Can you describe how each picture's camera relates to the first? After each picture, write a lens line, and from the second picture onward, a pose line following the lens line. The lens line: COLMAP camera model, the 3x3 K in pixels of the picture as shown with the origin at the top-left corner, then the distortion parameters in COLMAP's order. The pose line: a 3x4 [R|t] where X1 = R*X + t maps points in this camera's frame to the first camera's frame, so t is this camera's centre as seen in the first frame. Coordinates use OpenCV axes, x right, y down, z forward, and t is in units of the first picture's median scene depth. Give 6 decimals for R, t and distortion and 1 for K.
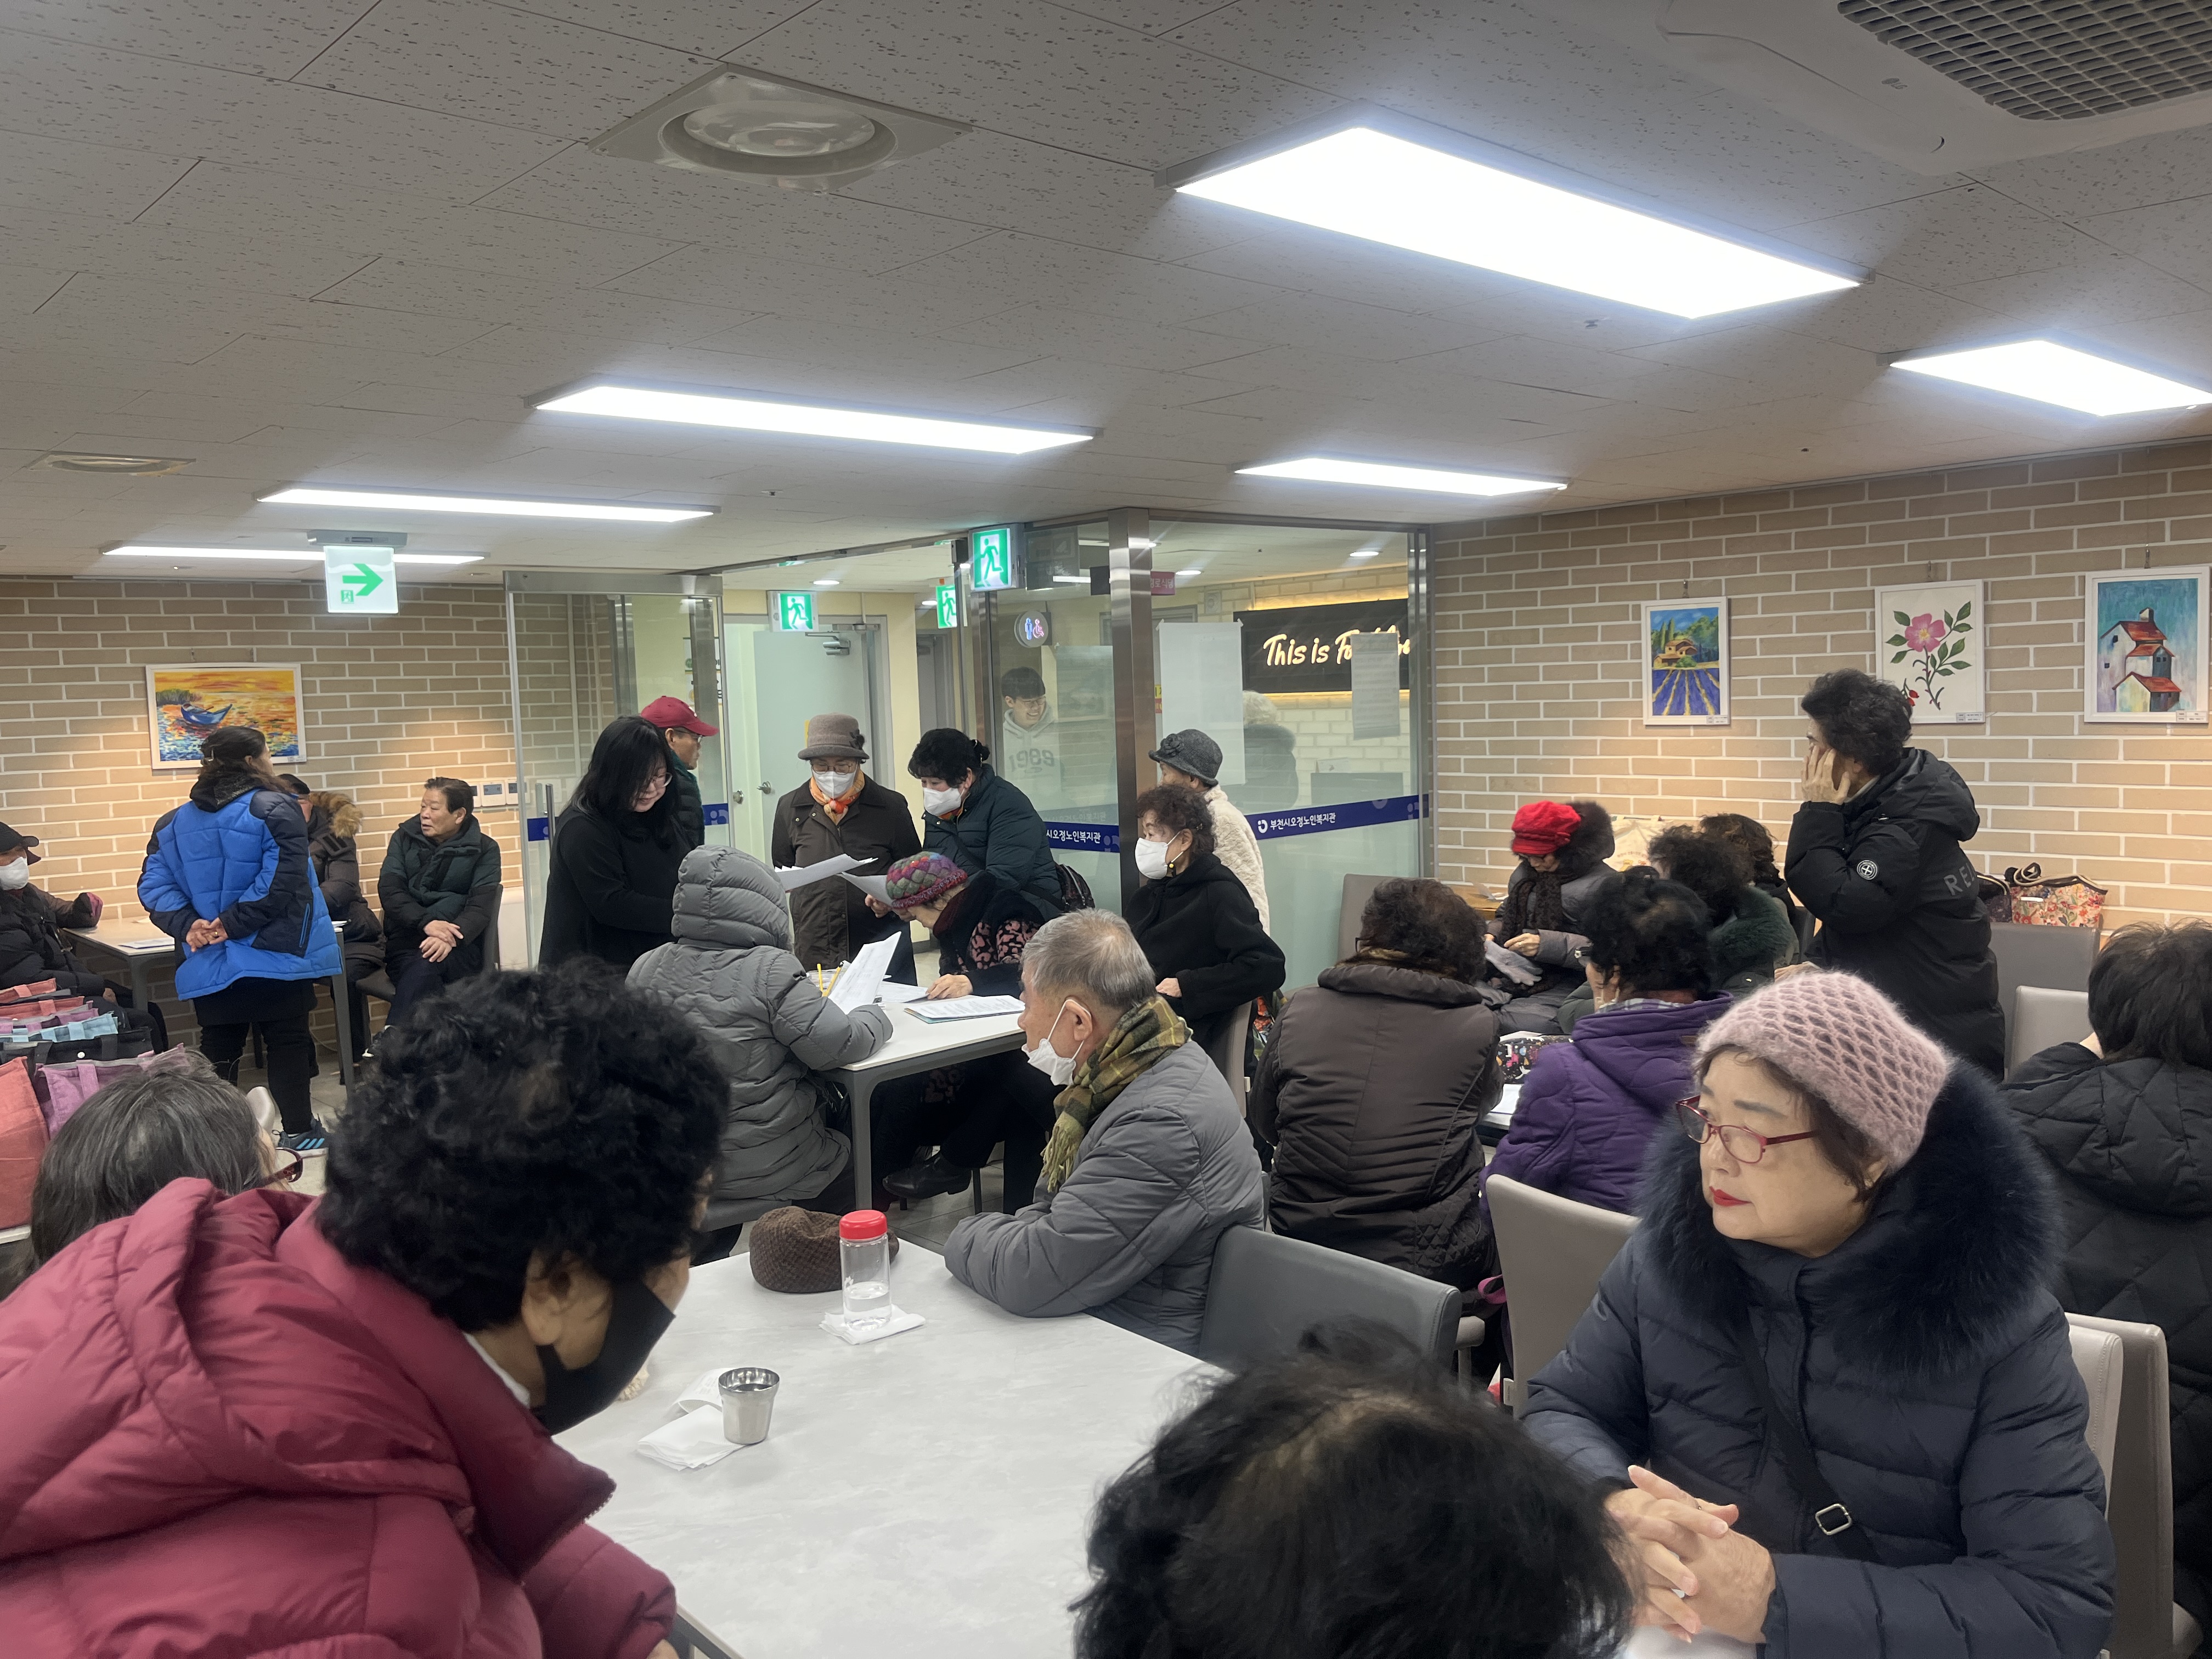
lens RADIAL K [[1676.8, 0, 1106.2], [0, 1676.8, 822.1], [0, 0, 1]] dist [0.051675, -0.018682]
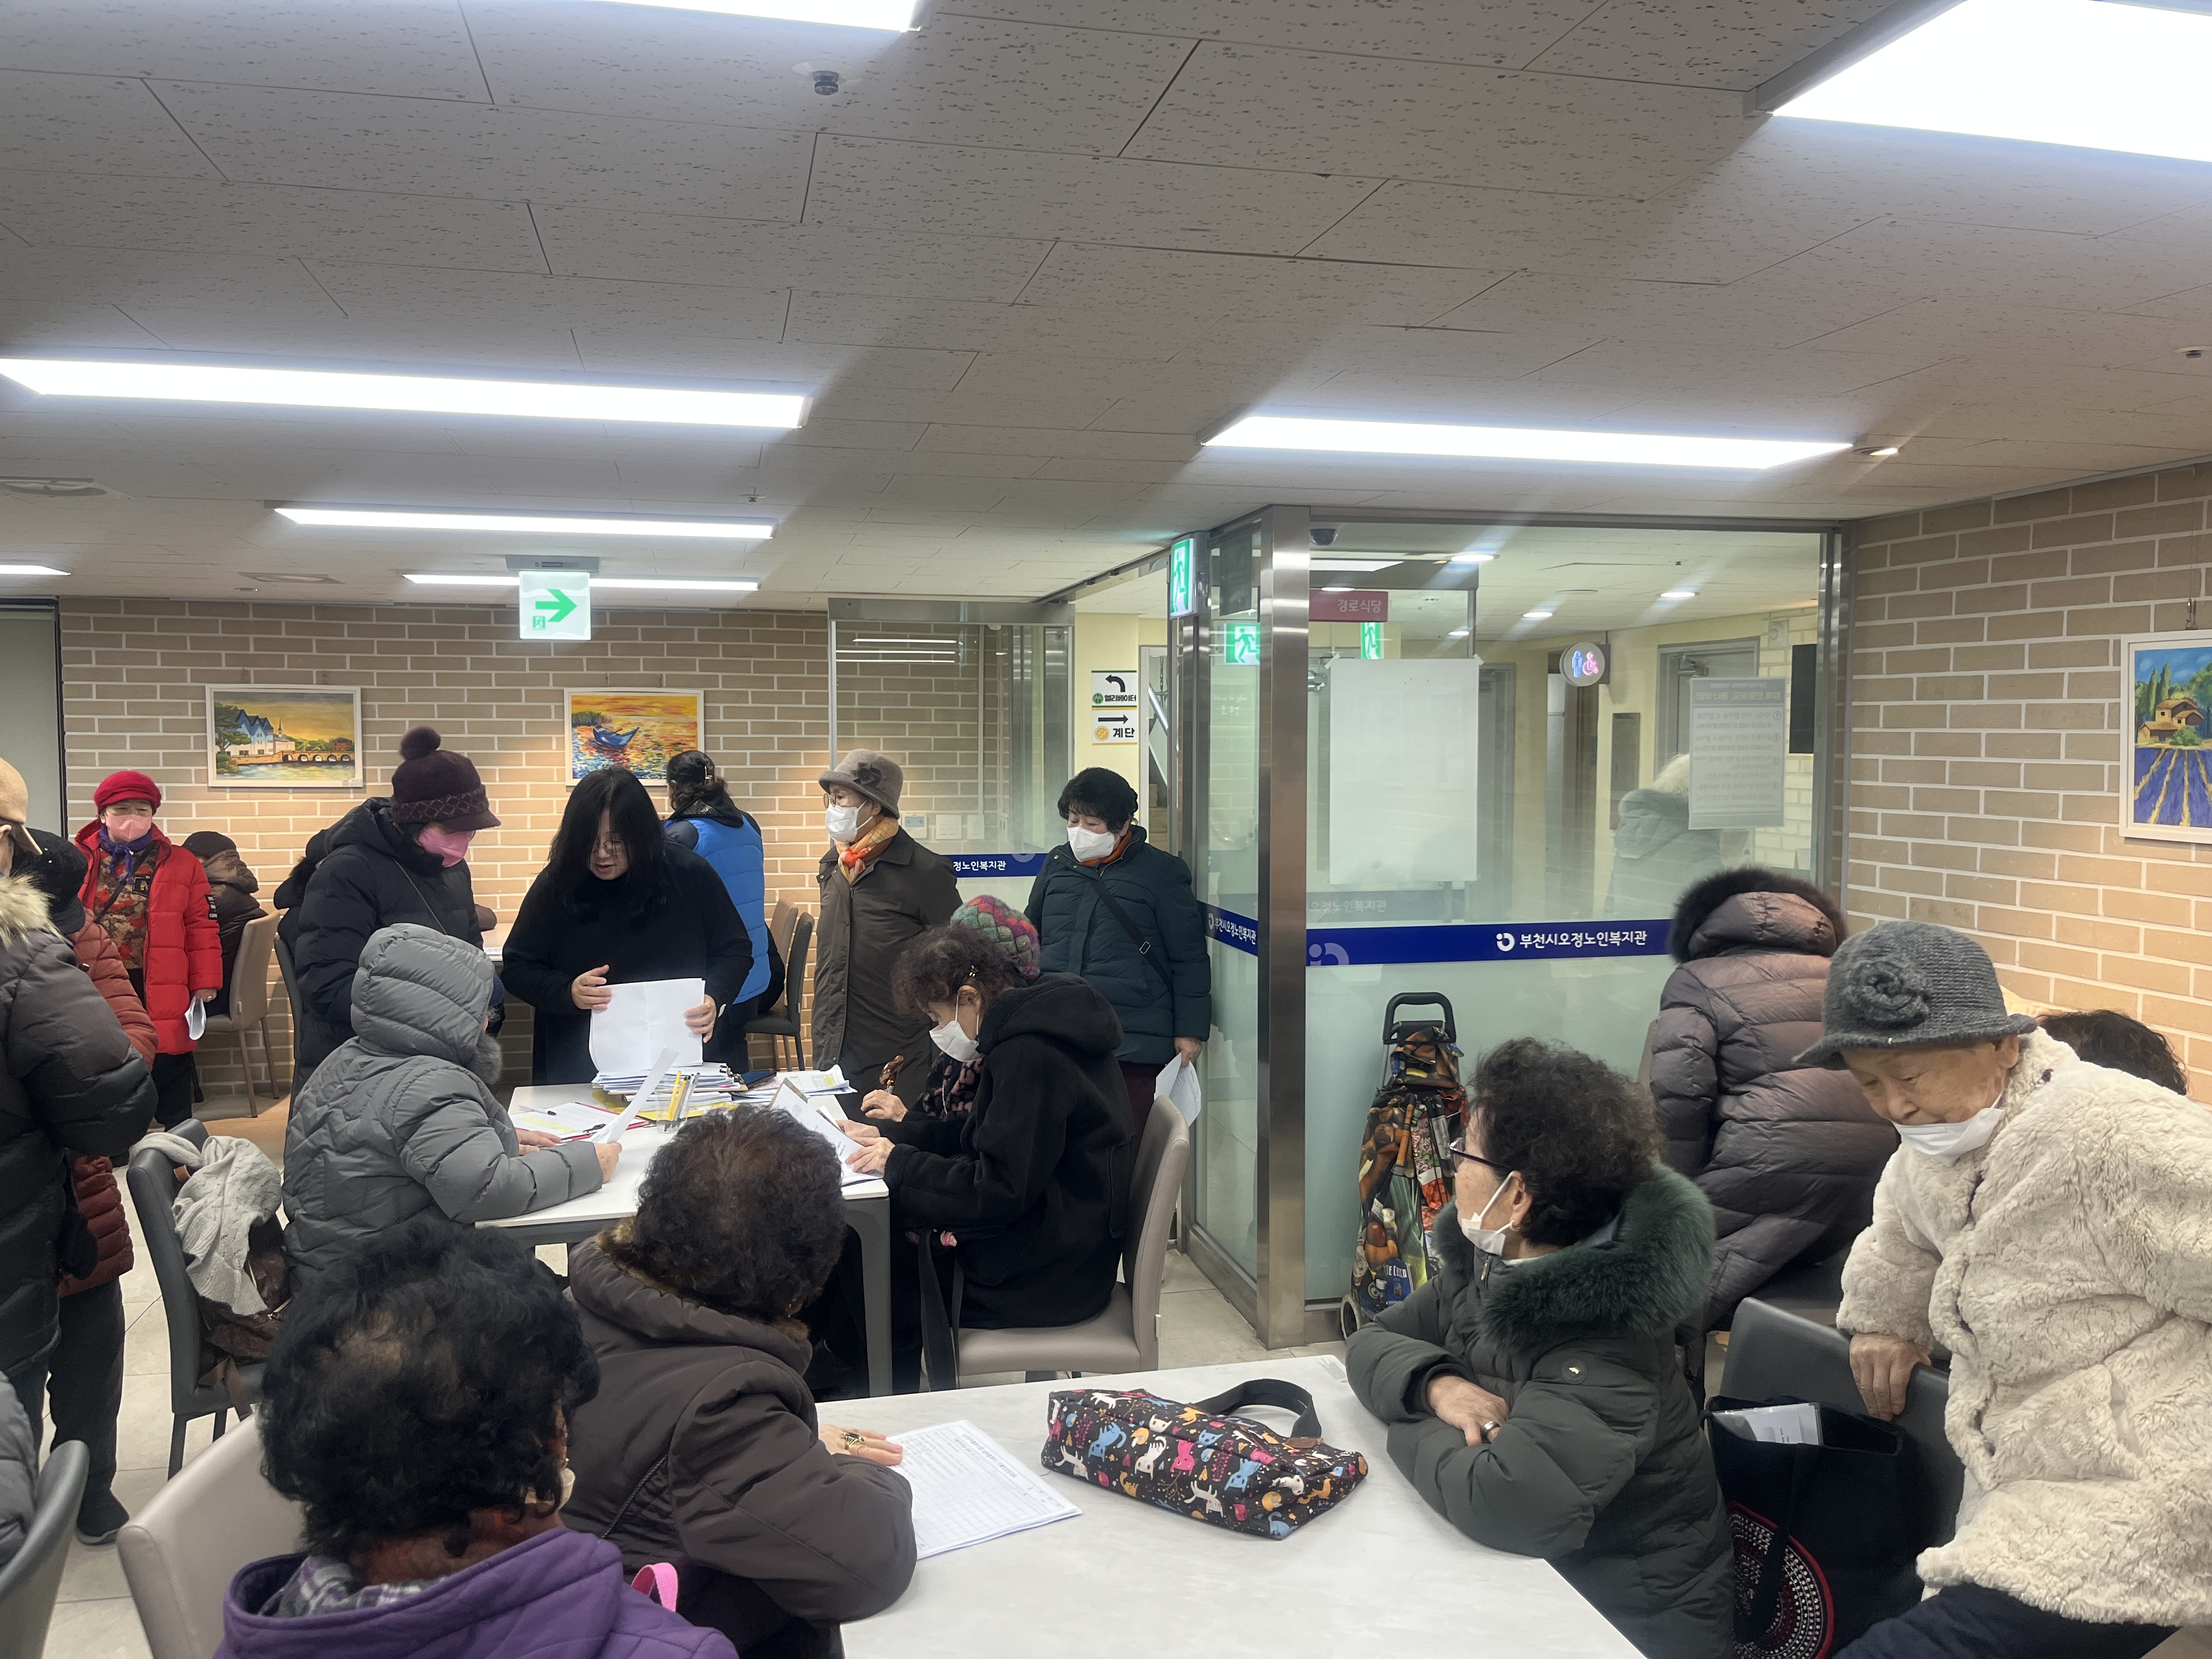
lens RADIAL K [[1676.8, 0, 1109.0], [0, 1676.8, 830.7], [0, 0, 1]] dist [0.051675, -0.018682]
pose [[0.878109, 0.062167, -0.474405, 0.282635], [-0.068494, 0.997644, 0.003954, -0.036331], [0.473533, 0.029022, 0.880298, 0.277144]]
